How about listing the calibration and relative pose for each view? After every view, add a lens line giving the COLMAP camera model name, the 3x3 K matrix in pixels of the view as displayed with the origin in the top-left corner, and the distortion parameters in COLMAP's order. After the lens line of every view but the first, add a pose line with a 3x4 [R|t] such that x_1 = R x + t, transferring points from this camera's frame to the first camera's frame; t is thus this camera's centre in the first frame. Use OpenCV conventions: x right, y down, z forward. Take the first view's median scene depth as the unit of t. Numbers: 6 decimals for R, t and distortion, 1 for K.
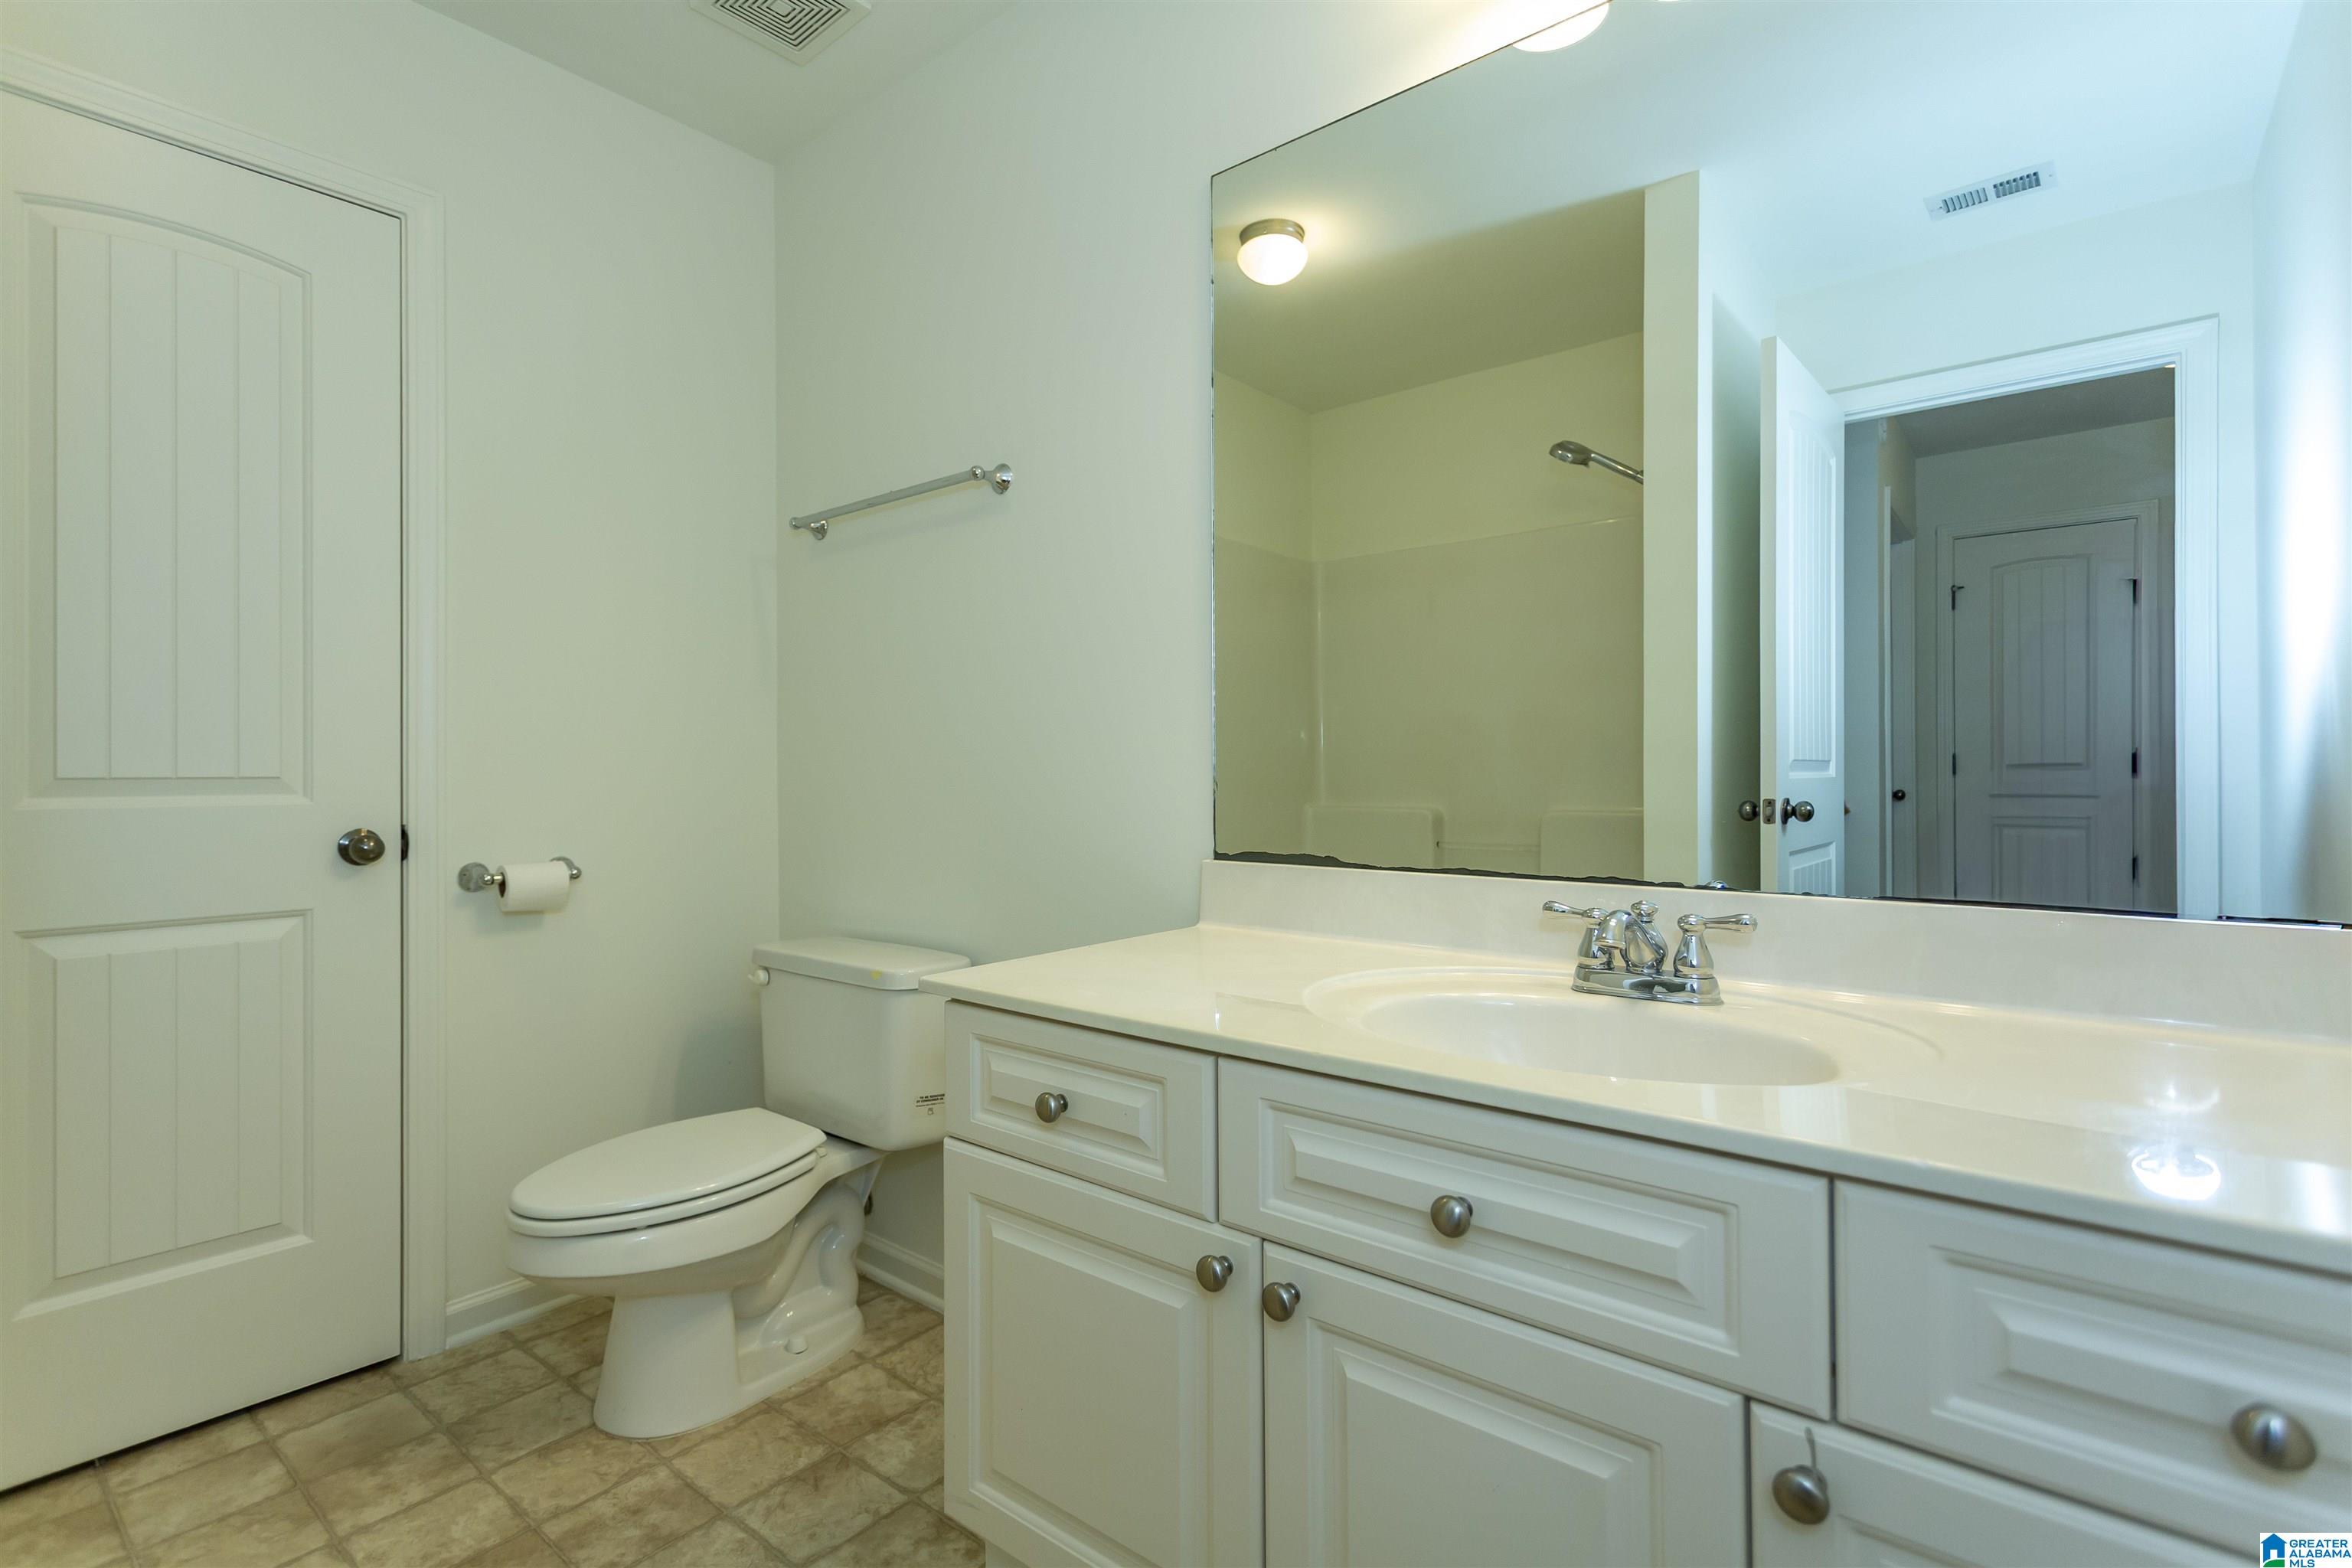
lens RADIAL K [[1110.5, 0, 1166.0], [0, 1110.5, 768.3], [0, 0, 1]] dist [0.001759, 0.000687]
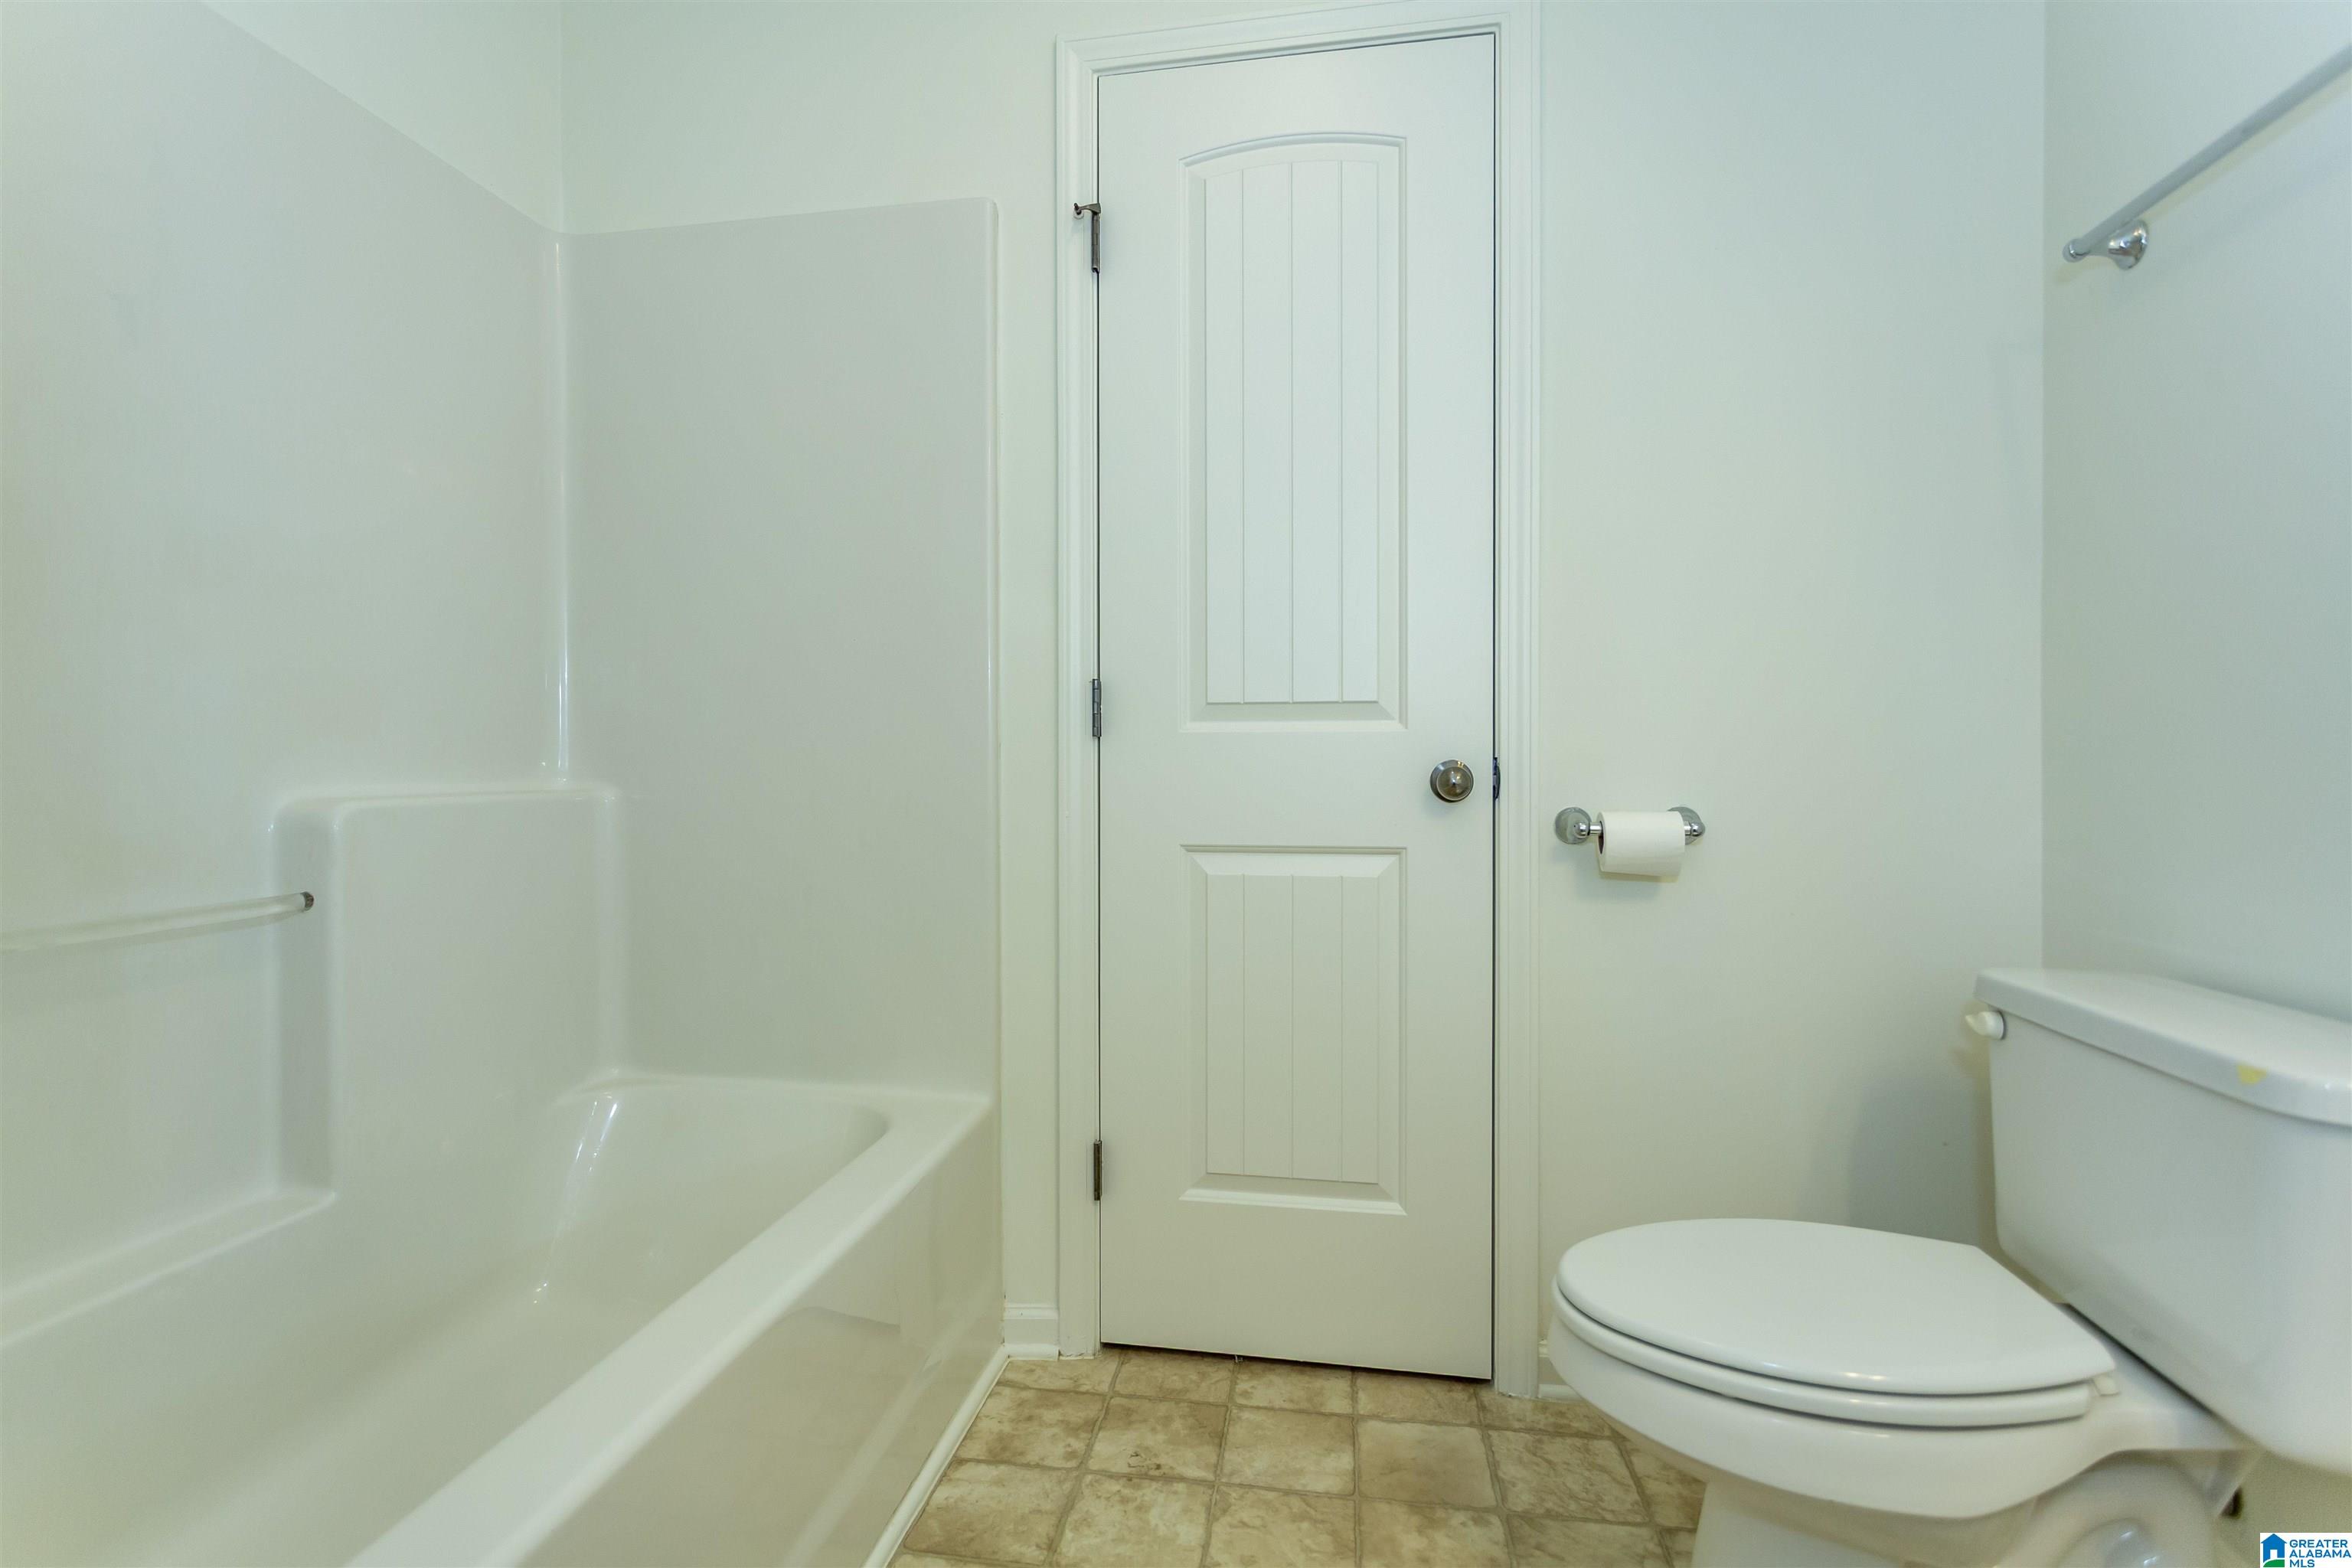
lens RADIAL K [[1110.5, 0, 1166.0], [0, 1110.5, 768.3], [0, 0, 1]] dist [0.001759, 0.000687]
pose [[0.504432, 0.011649, -0.863373, -0.089782], [0.003445, 0.999874, 0.015504, 0.047817], [0.863444, -0.010795, 0.504329, 0.380322]]
